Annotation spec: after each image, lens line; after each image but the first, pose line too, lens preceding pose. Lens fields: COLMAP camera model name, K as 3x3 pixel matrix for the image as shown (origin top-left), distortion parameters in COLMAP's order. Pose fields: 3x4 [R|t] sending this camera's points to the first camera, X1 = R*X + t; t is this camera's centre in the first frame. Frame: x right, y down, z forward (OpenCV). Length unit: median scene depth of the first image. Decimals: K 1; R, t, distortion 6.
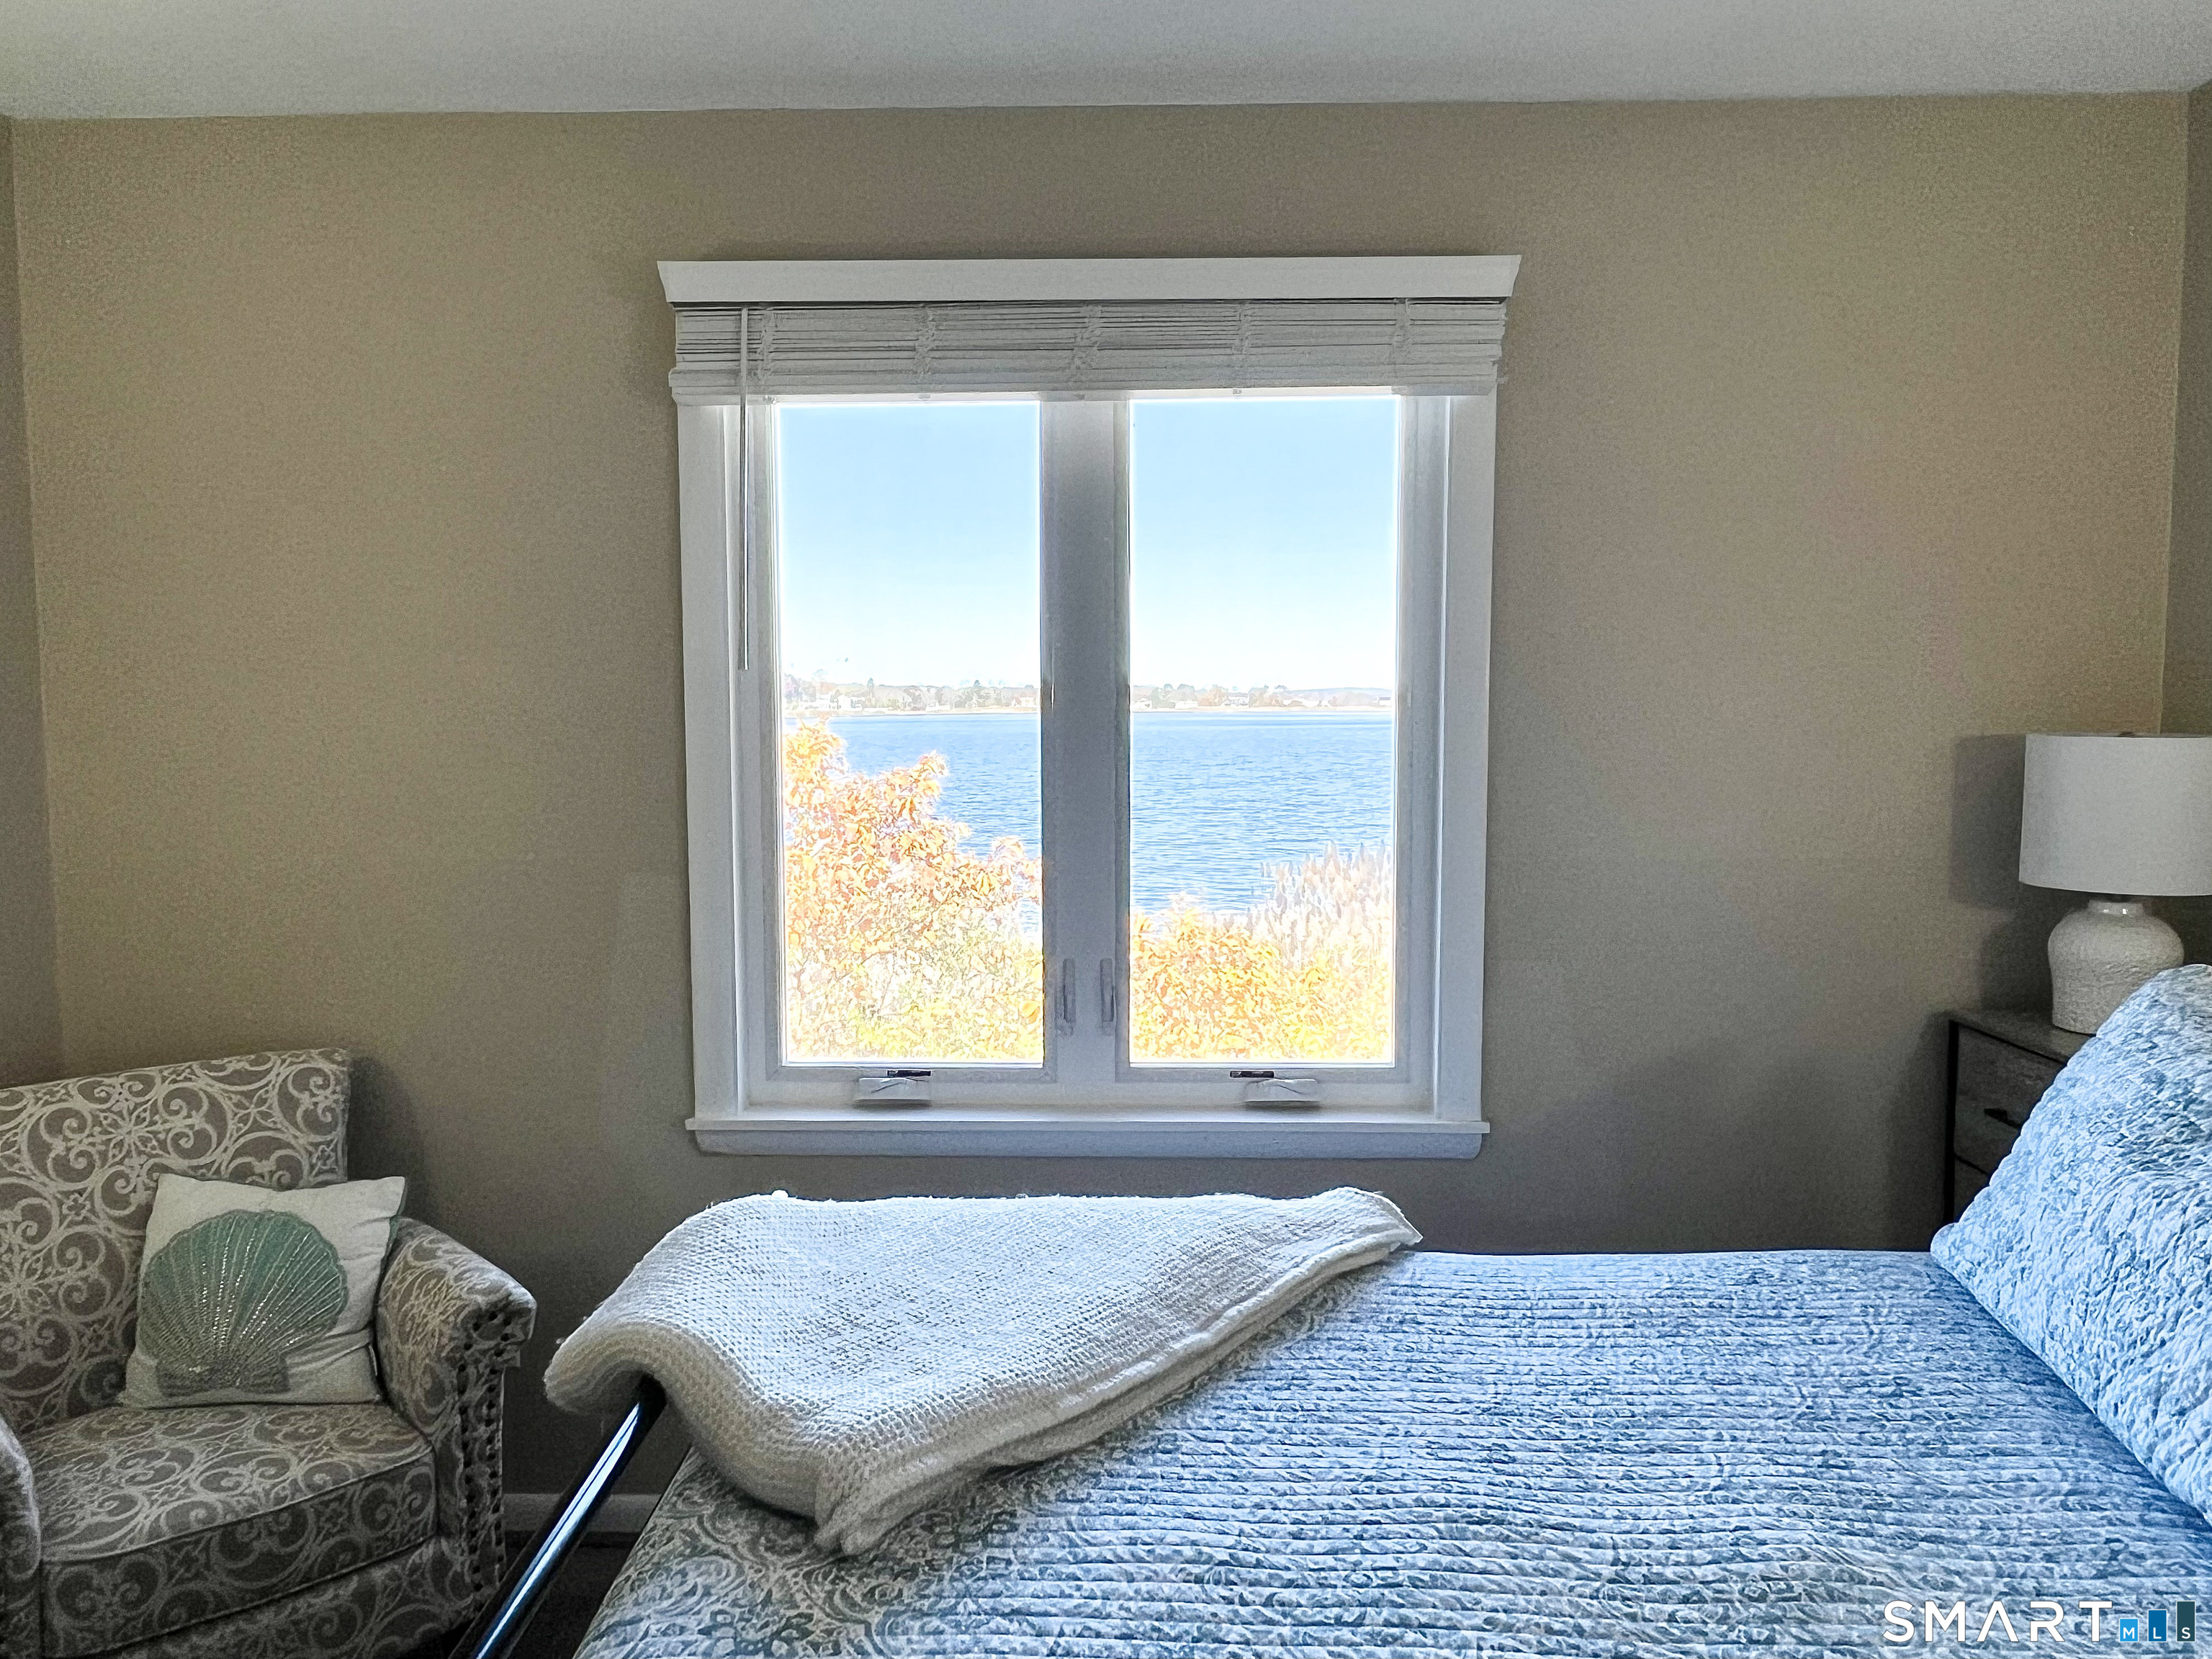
lens RADIAL K [[1607.2, 0, 1106.0], [0, 1607.2, 829.5], [0, 0, 1]] dist [0.001418, 0.001994]
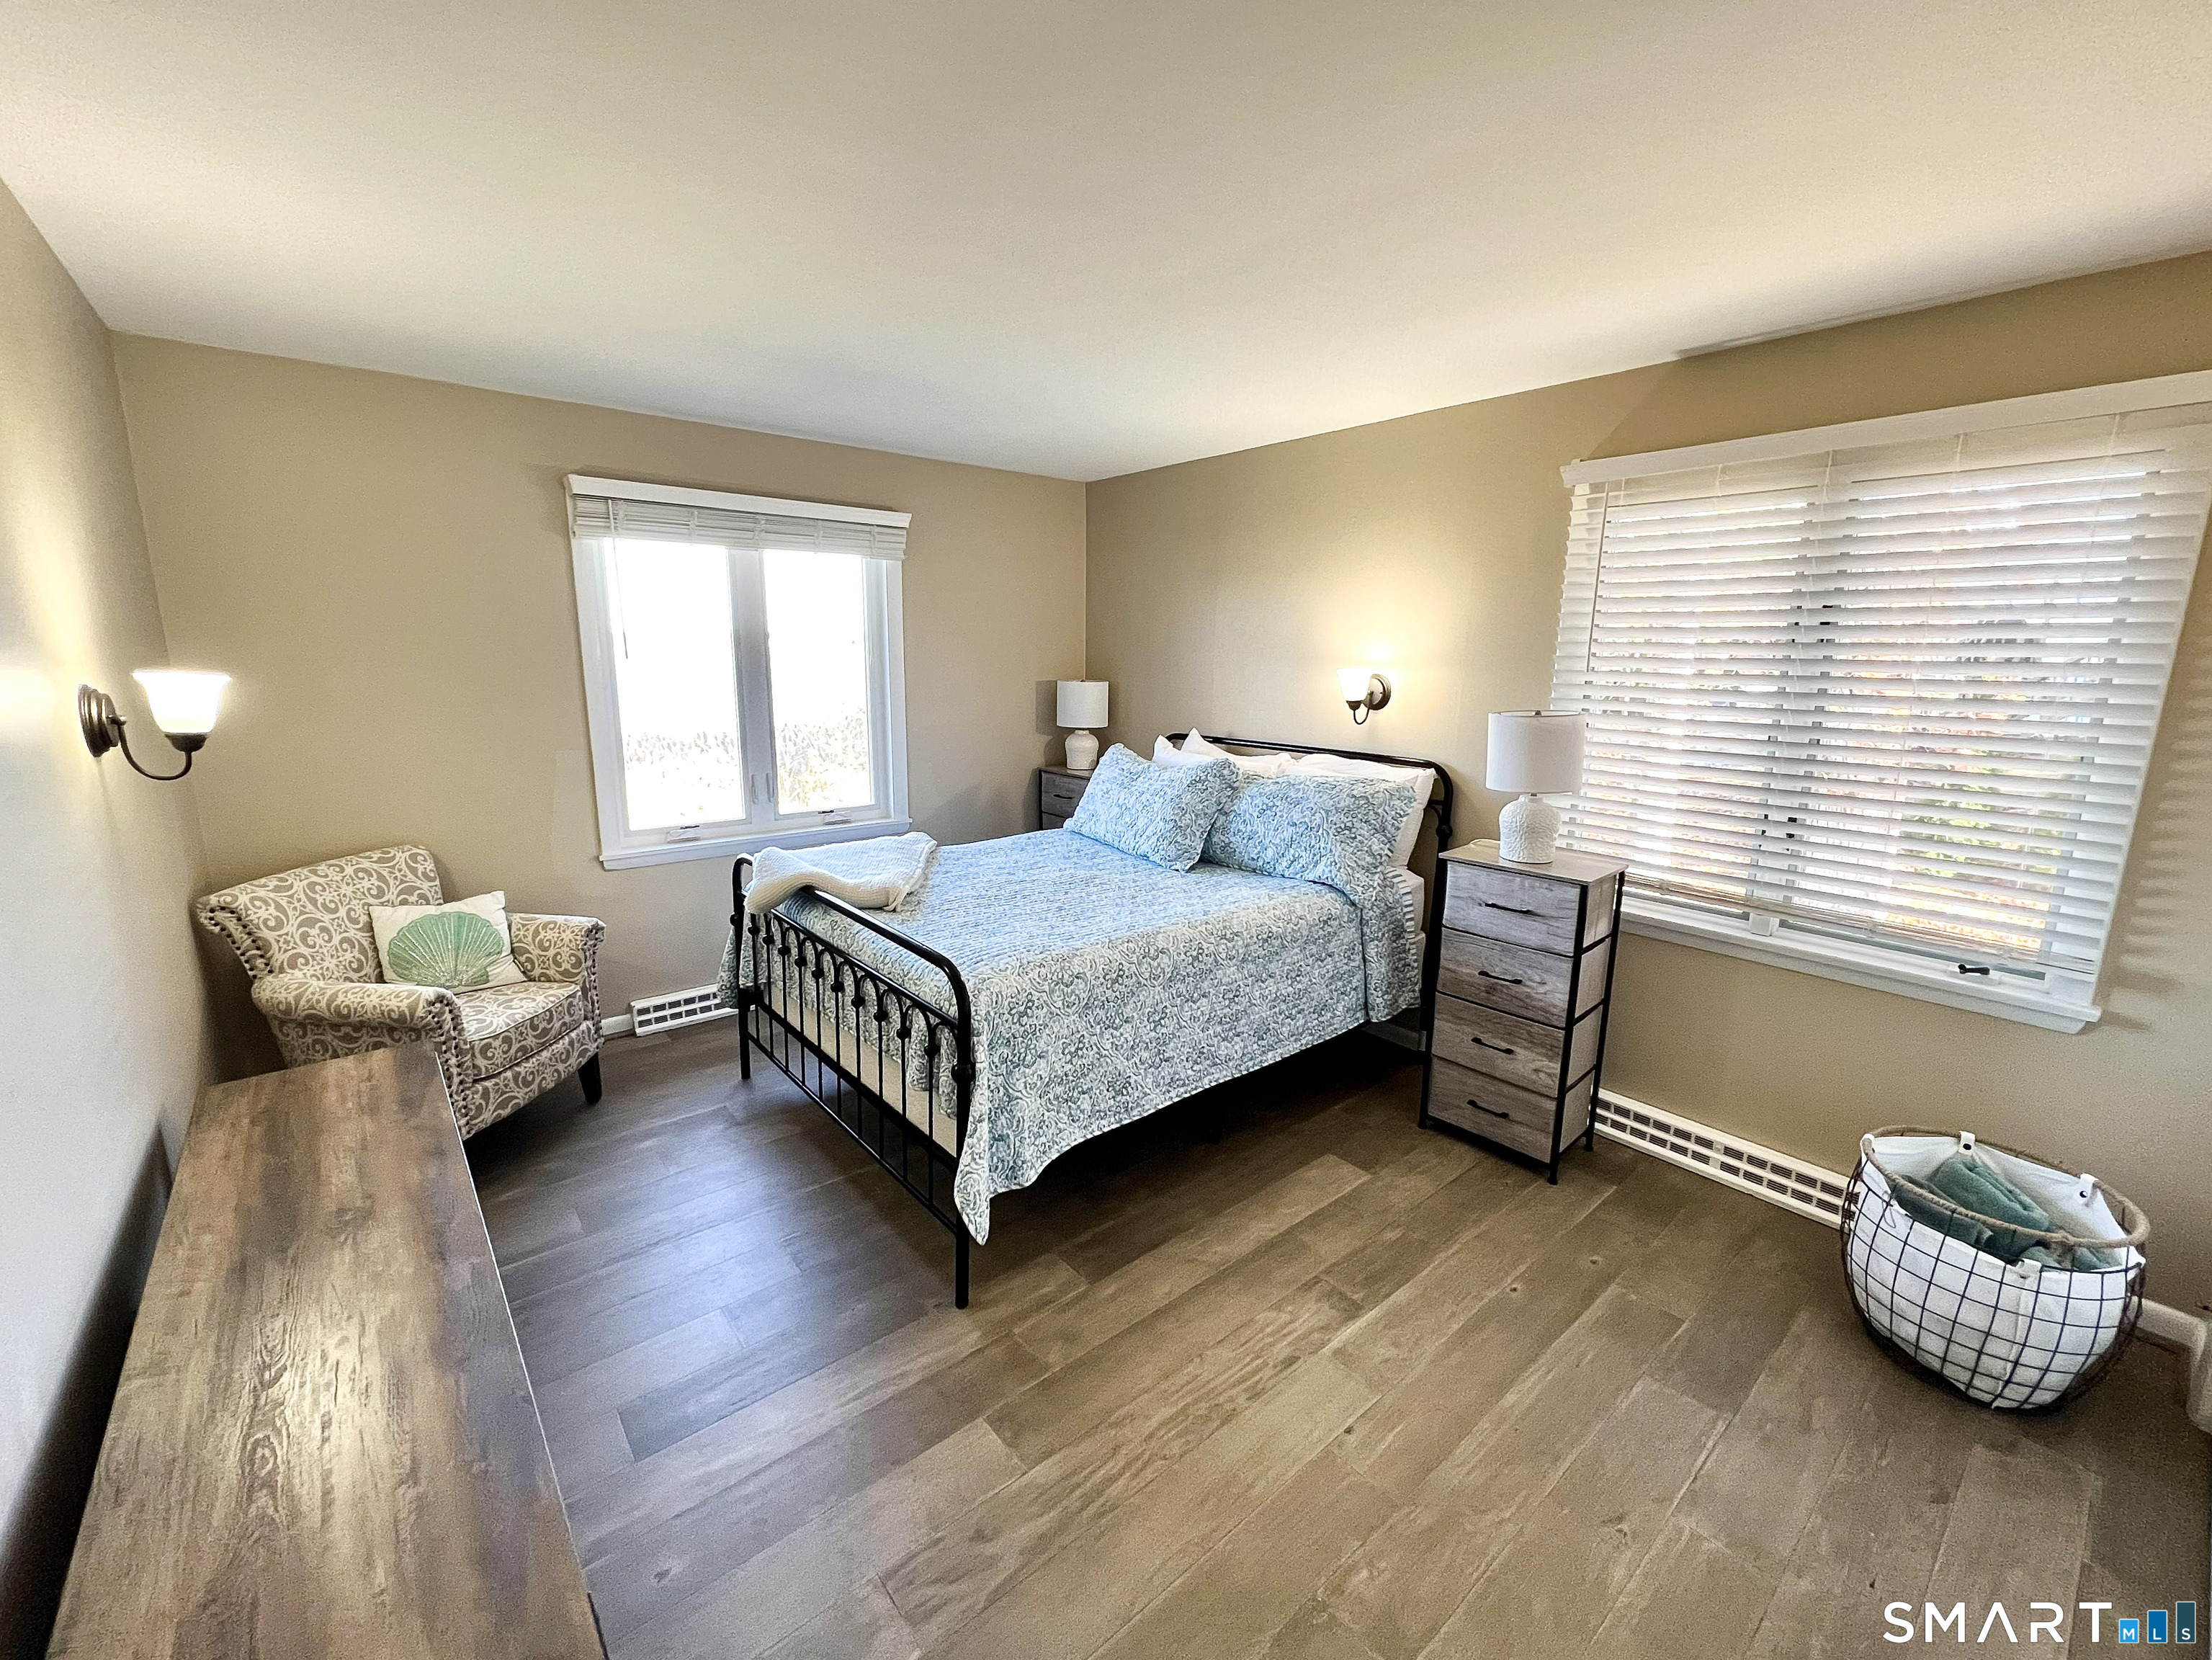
lens RADIAL K [[934.5, 0, 1094.0], [0, 934.5, 828.6], [0, 0, 1]] dist [0.000085, -0.000061]
pose [[0.749362, -0.116065, 0.651909, -0.649567], [0.039838, 0.990637, 0.130579, -0.005888], [-0.660961, -0.071880, 0.746970, -0.501613]]
